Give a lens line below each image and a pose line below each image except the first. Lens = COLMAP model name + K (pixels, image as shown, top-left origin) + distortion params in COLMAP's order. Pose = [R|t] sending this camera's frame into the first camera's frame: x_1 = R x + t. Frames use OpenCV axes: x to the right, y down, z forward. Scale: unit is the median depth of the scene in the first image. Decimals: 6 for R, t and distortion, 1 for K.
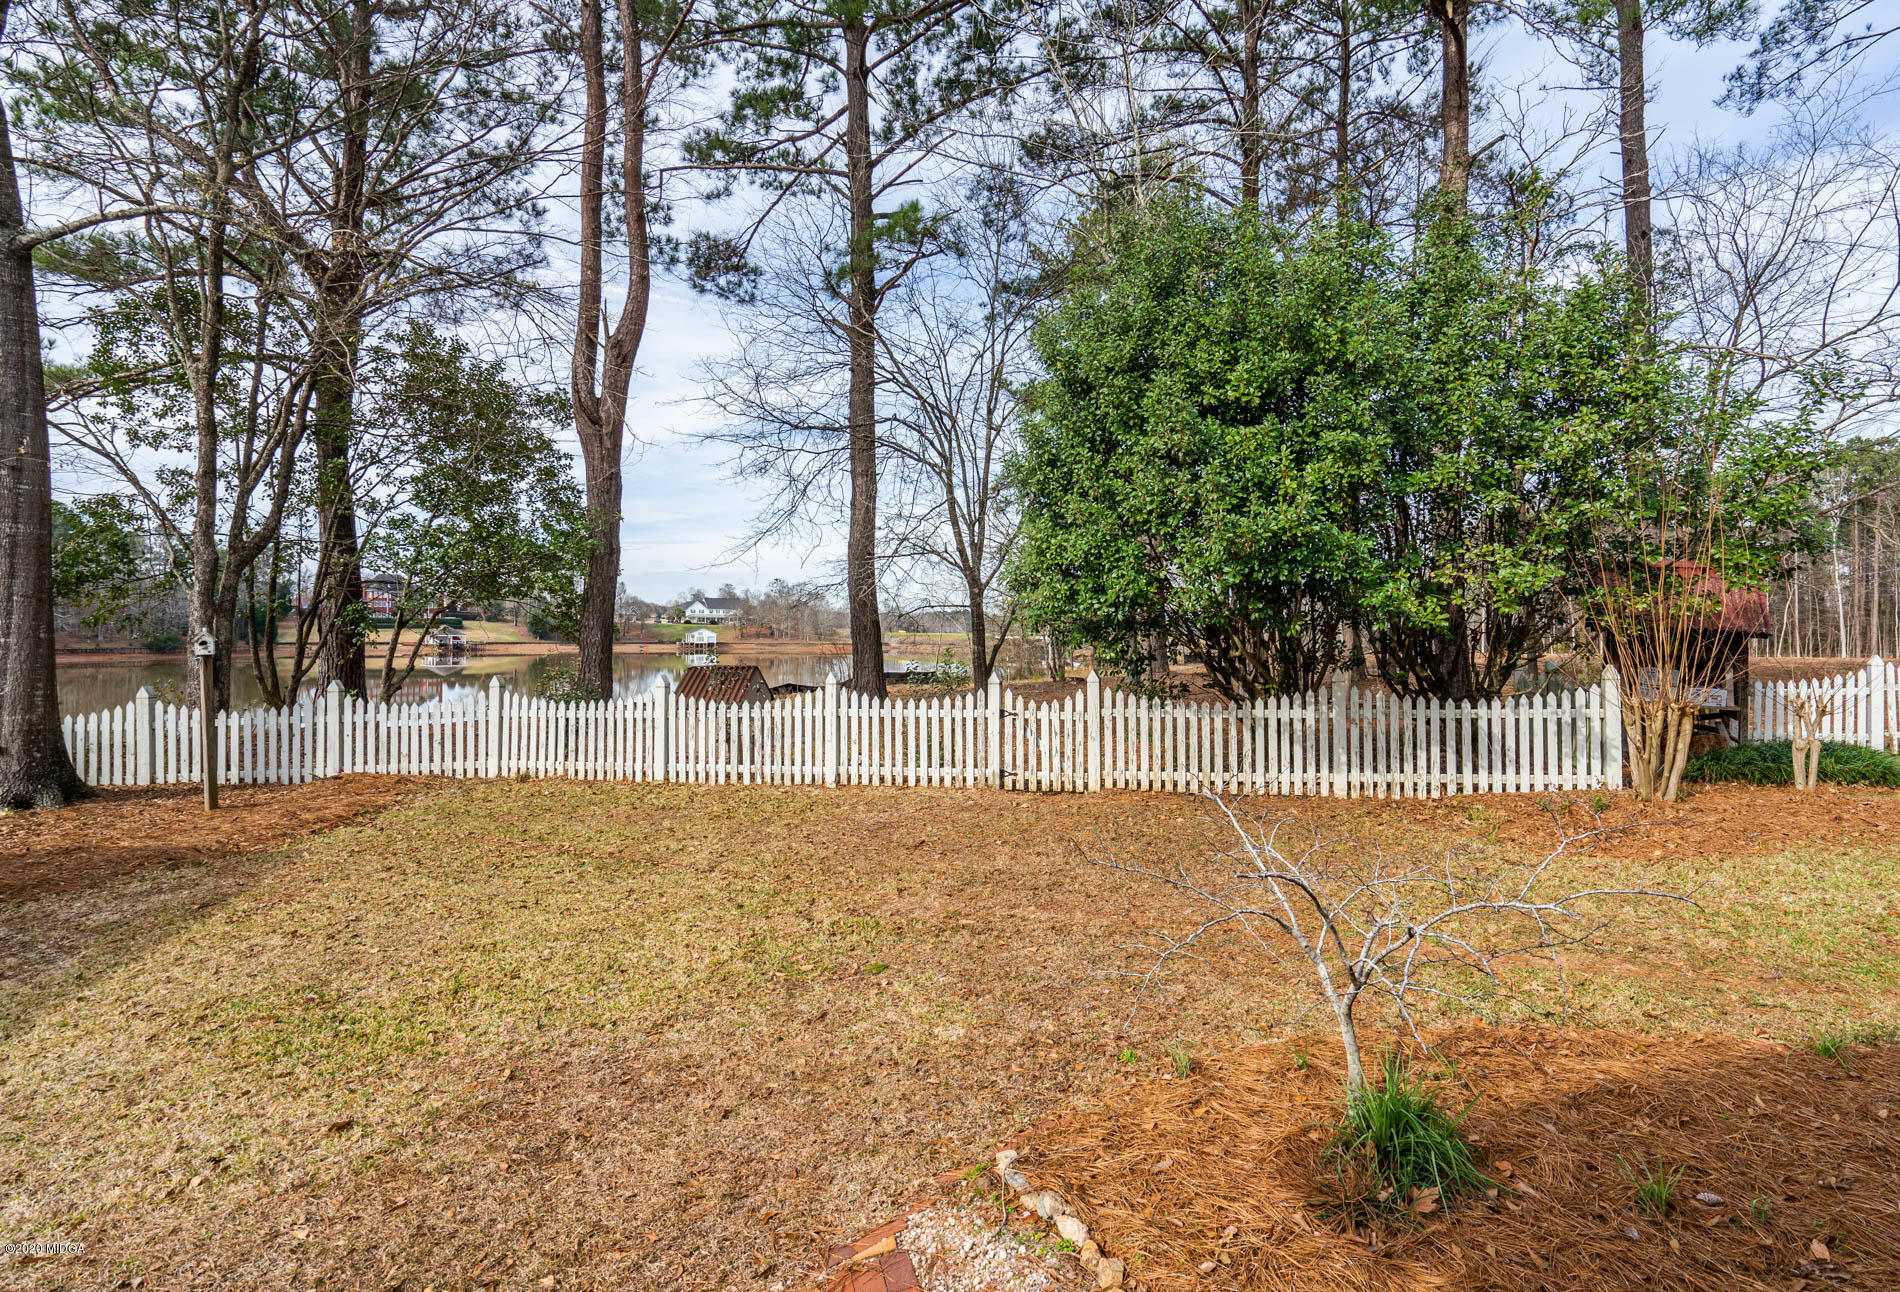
lens RADIAL K [[913.3, 0, 996.6], [0, 913.3, 623.4], [0, 0, 1]] dist [-0.005960, 0.002691]
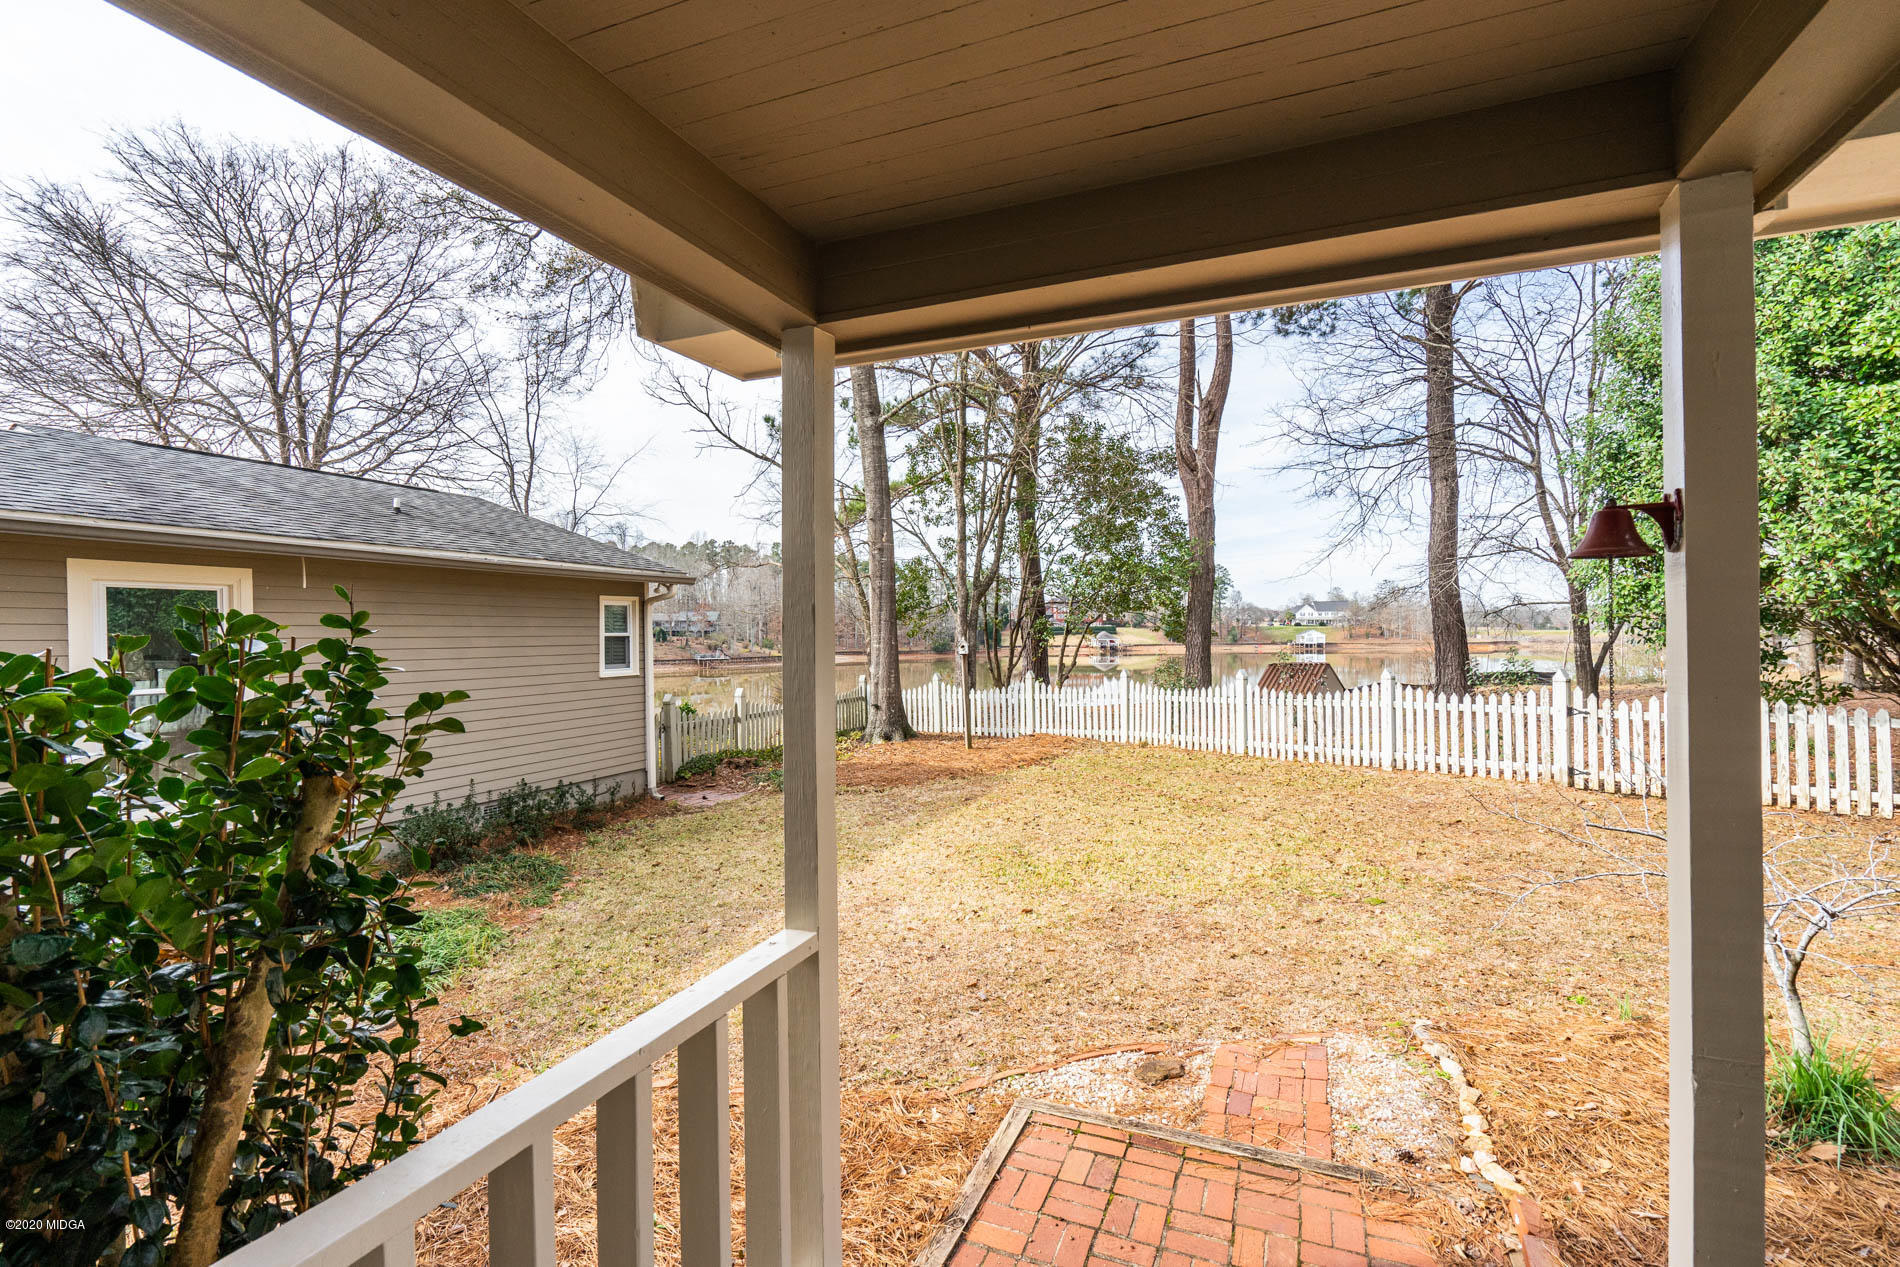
lens RADIAL K [[873.2, 0, 945.4], [0, 873.2, 635.0], [0, 0, 1]] dist [-0.001768, 0.001092]
pose [[0.741941, -0.016015, -0.670274, 0.111067], [0.023736, 0.999715, 0.002387, -0.002790], [0.670045, -0.017680, 0.742110, -0.130074]]
